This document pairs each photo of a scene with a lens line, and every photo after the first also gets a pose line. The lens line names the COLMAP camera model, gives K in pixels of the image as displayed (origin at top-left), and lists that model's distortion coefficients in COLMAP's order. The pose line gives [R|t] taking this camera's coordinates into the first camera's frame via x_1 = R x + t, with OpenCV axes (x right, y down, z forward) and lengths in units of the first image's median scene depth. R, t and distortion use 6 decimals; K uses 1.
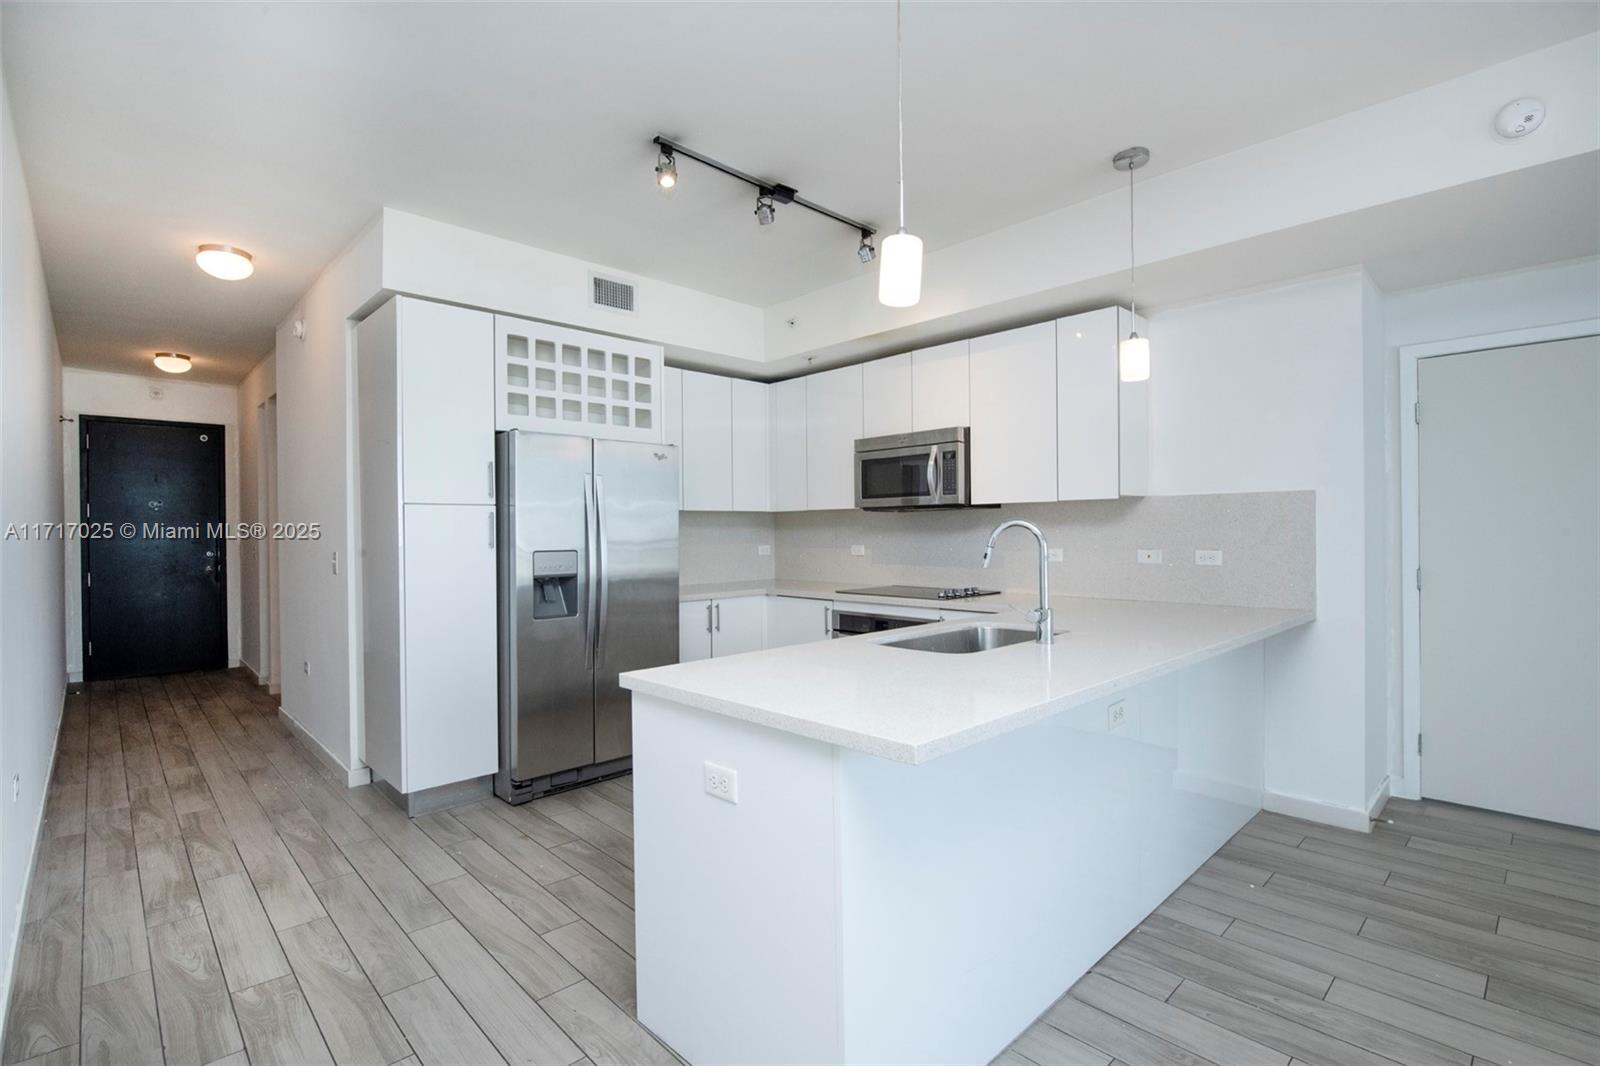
lens RADIAL K [[741.9, 0, 800.0], [0, 741.9, 533.0], [0, 0, 1]] dist [-0.004437, -0.004624]
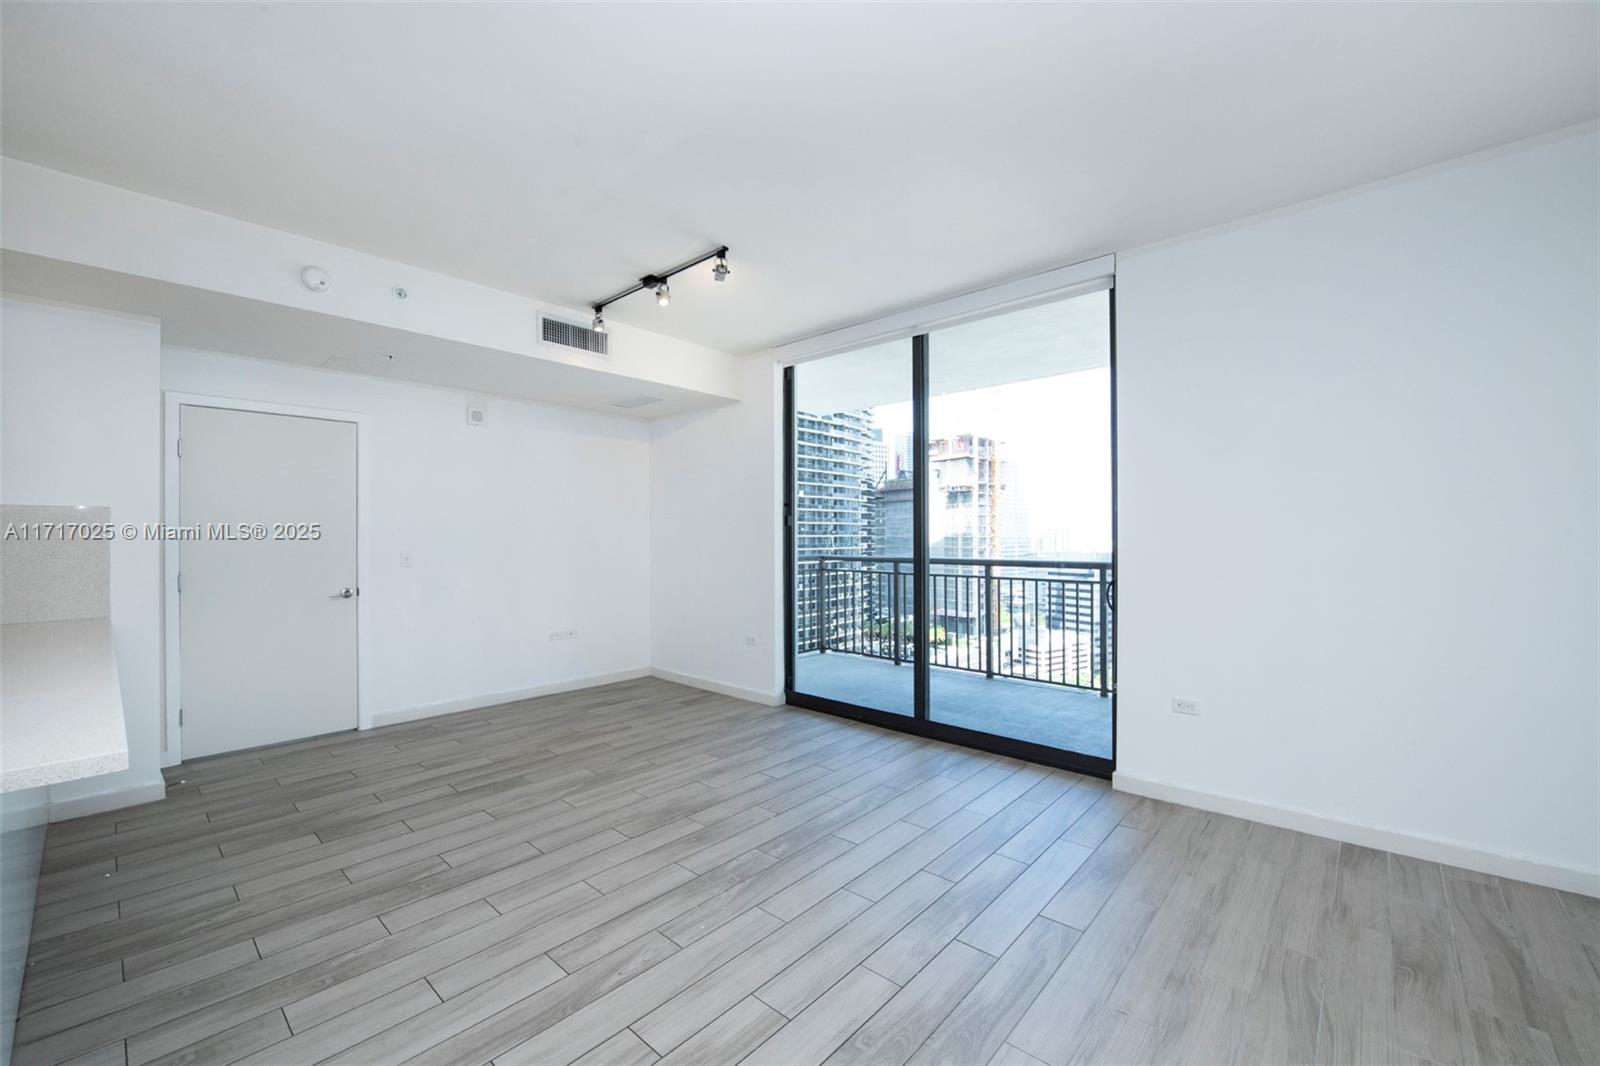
lens RADIAL K [[642.0, 0, 801.0], [0, 642.0, 534.8], [0, 0, 1]] dist [-0.010268, -0.004086]
pose [[-0.074439, 0.011650, 0.997158, -0.267722], [0.007388, 0.999911, -0.011131, 0.000951], [-0.997198, 0.006539, -0.074518, 0.043348]]
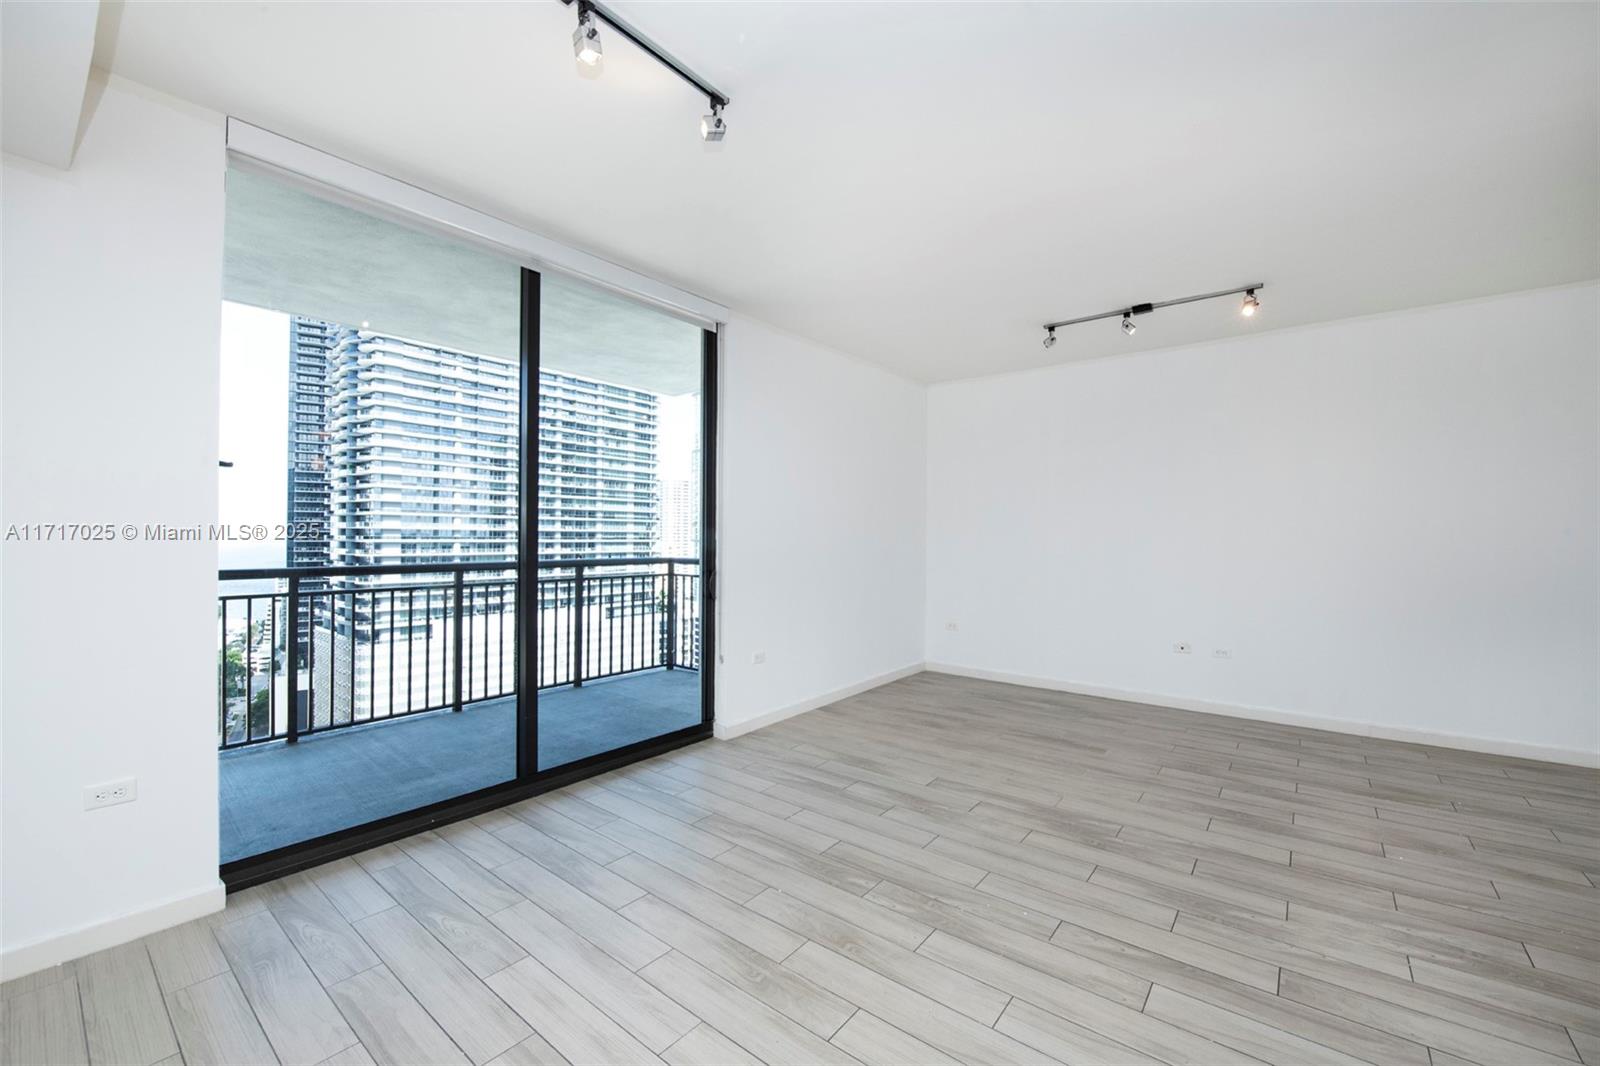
lens RADIAL K [[642.0, 0, 801.0], [0, 642.0, 534.8], [0, 0, 1]] dist [-0.010268, -0.004086]
pose [[-0.991156, 0.003480, -0.132658, 0.600455], [0.003083, 0.999990, 0.003199, -0.009218], [0.132667, 0.002761, -0.991157, 0.651995]]
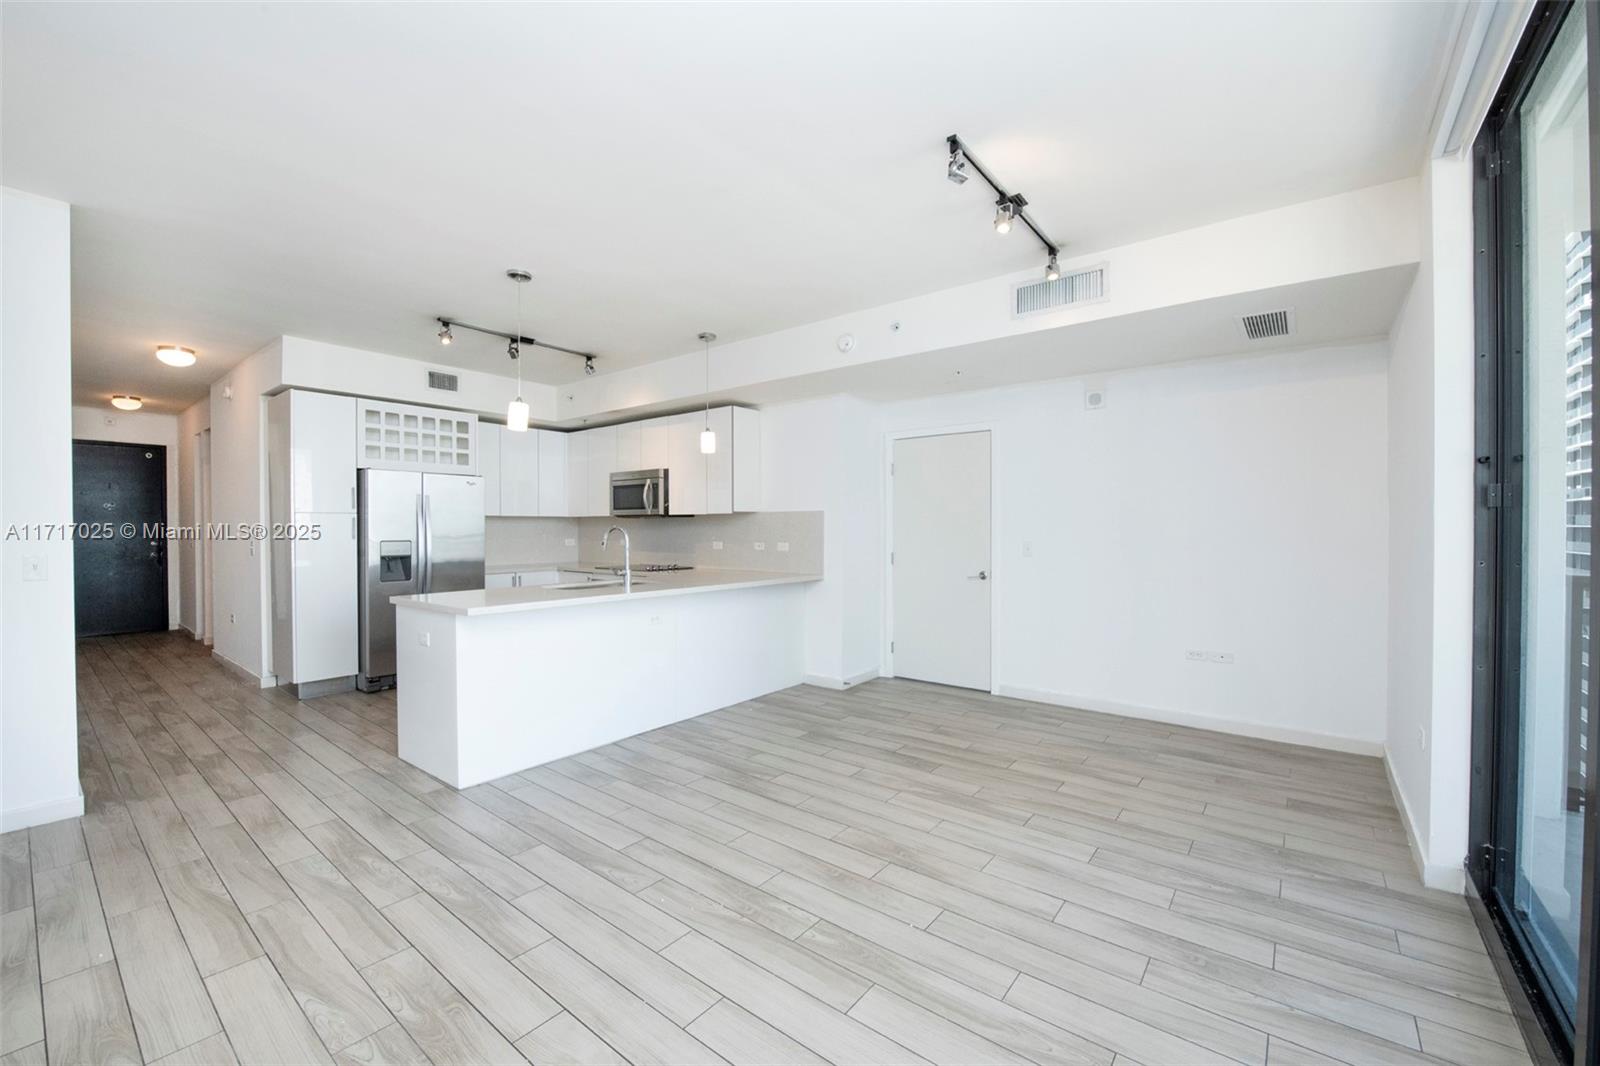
lens RADIAL K [[642.0, 0, 801.0], [0, 642.0, 534.8], [0, 0, 1]] dist [-0.010268, -0.004086]
pose [[0.990422, 0.006414, 0.137925, 0.359841], [-0.007449, 0.999948, 0.006990, -0.006458], [-0.137873, -0.007950, 0.990418, -0.526541]]
